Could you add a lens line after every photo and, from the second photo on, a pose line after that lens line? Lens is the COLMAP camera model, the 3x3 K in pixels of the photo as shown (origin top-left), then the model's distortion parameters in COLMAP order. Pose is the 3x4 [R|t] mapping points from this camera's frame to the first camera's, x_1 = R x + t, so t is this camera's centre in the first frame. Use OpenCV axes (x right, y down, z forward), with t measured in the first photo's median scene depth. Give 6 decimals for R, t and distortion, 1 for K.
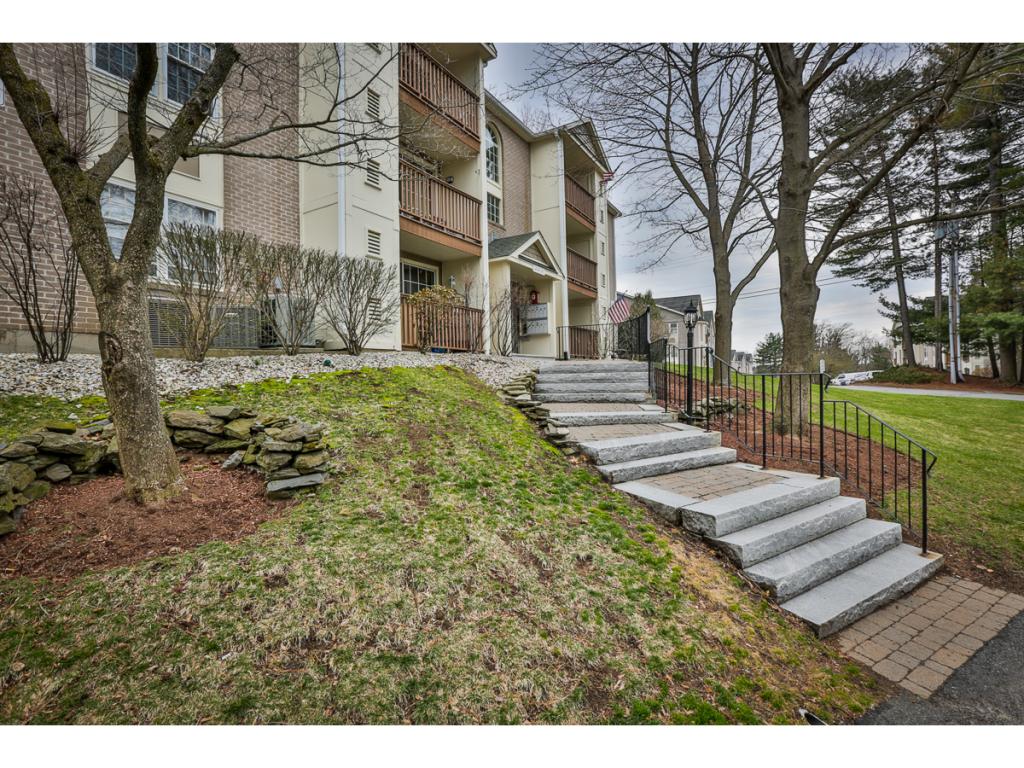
lens RADIAL K [[501.5, 0, 521.2], [0, 501.5, 366.1], [0, 0, 1]] dist [-0.048842, 0.016711]
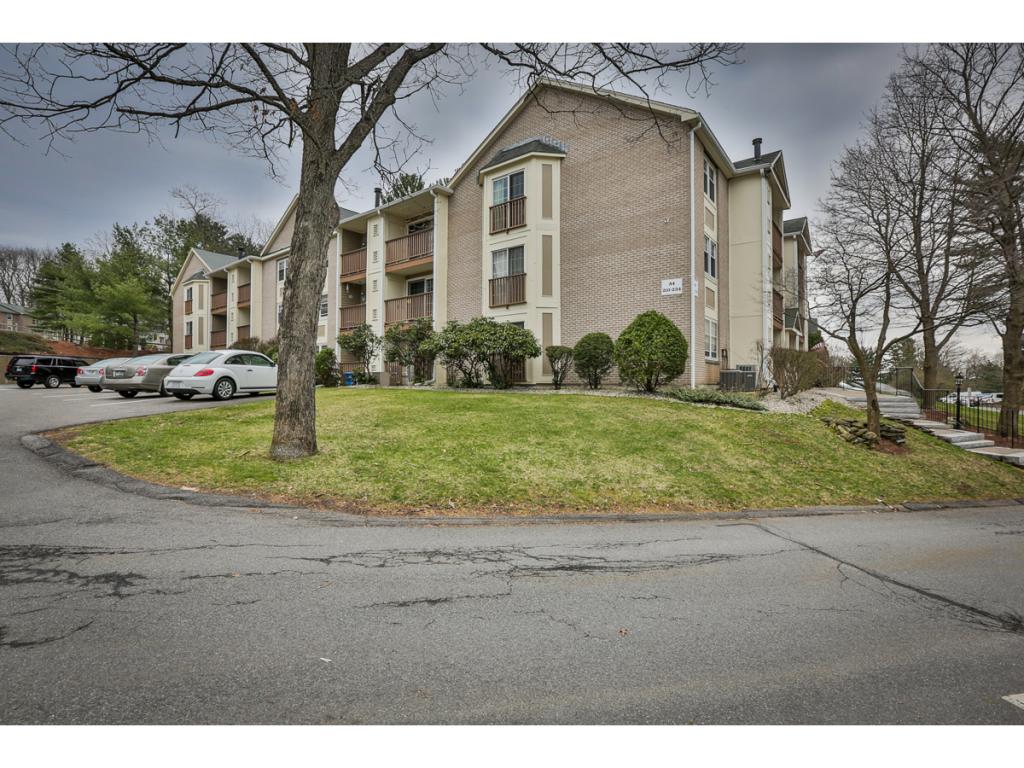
lens RADIAL K [[501.5, 0, 521.2], [0, 501.5, 366.1], [0, 0, 1]] dist [-0.048842, 0.016711]
pose [[0.991872, 0.019855, -0.125683, -1.029719], [-0.021447, 0.999706, -0.011324, -0.076333], [0.125421, 0.013928, 0.992006, -1.071449]]
